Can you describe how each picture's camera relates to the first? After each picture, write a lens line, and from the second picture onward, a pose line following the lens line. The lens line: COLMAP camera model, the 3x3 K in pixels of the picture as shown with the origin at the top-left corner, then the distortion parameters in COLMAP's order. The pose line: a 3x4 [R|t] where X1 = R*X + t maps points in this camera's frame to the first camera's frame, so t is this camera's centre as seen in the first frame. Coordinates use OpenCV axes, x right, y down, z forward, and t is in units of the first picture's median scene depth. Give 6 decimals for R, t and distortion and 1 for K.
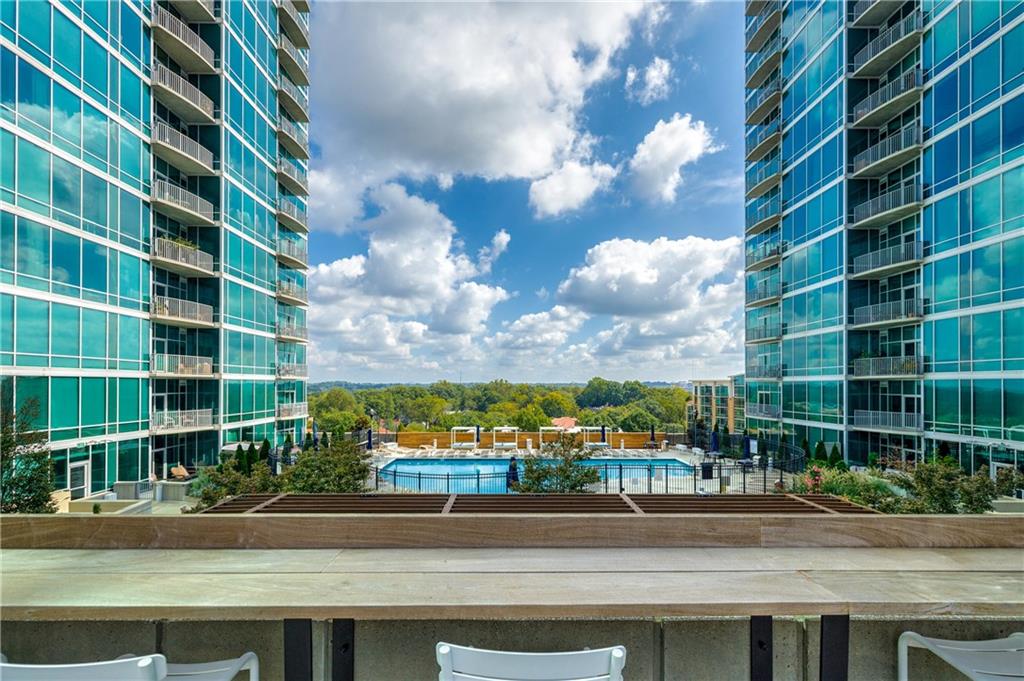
lens RADIAL K [[439.1, 0, 509.8], [0, 439.1, 383.6], [0, 0, 1]] dist [-0.002506, 0.000484]
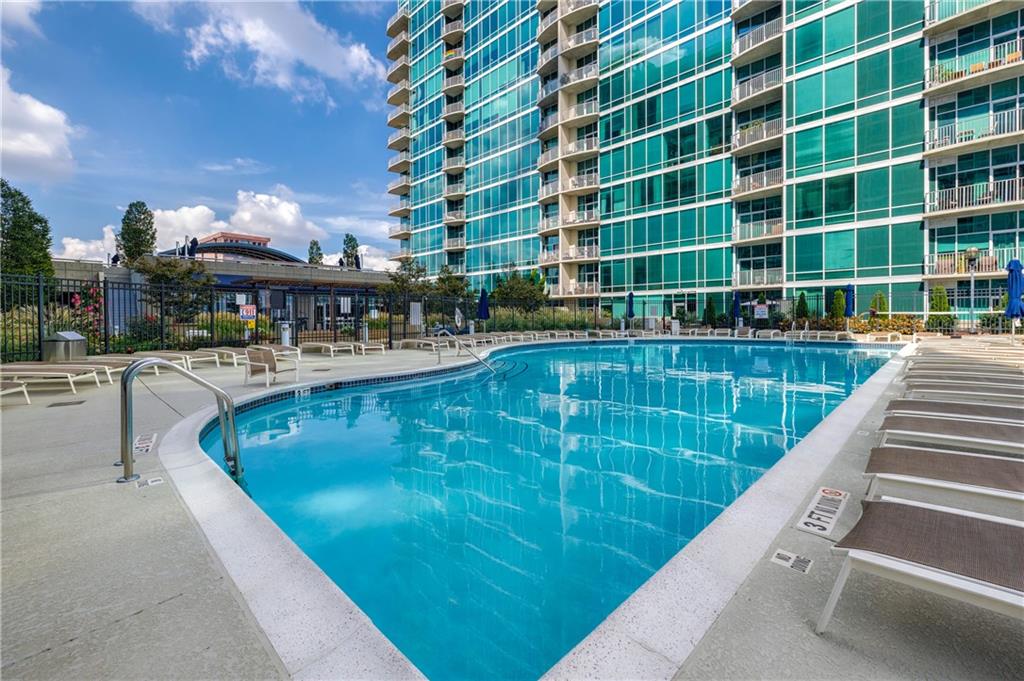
lens RADIAL K [[439.1, 0, 507.8], [0, 439.1, 323.2], [0, 0, 1]] dist [-0.002506, 0.000484]
pose [[-0.712473, 0.006854, -0.701666, 0.607280], [0.003794, 0.999975, 0.005915, 0.219627], [0.701690, 0.001552, -0.712481, 1.562872]]
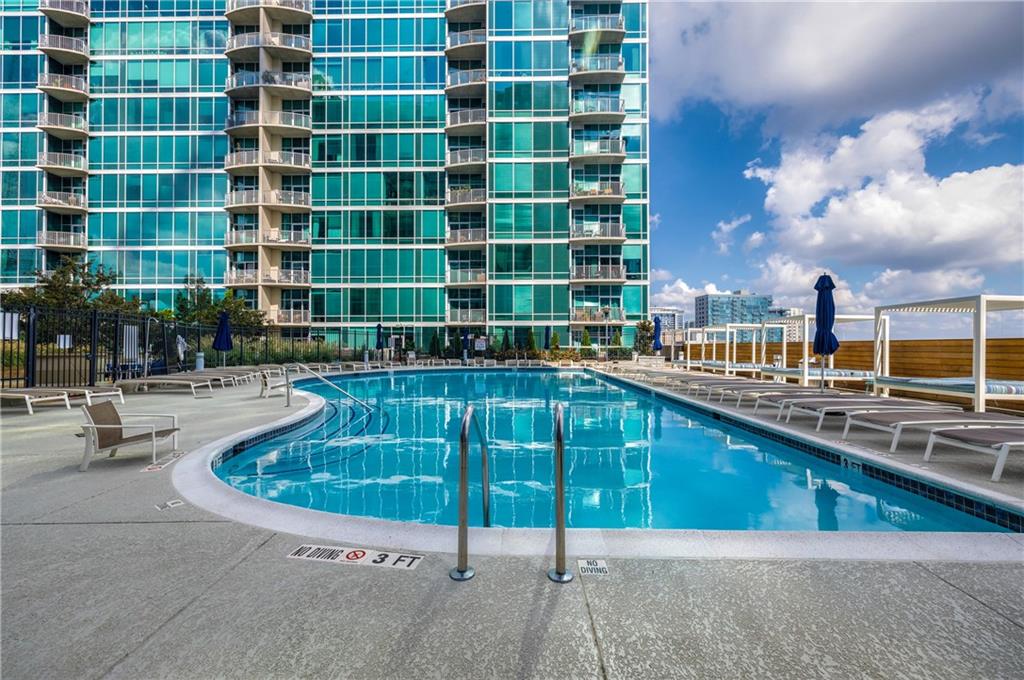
lens RADIAL K [[439.1, 0, 503.6], [0, 439.1, 343.7], [0, 0, 1]] dist [-0.002506, 0.000484]
pose [[-0.022570, -0.016363, -0.999611, 0.715770], [0.003943, 0.999857, -0.016456, 0.218774], [0.999737, -0.004313, -0.022502, 1.320699]]
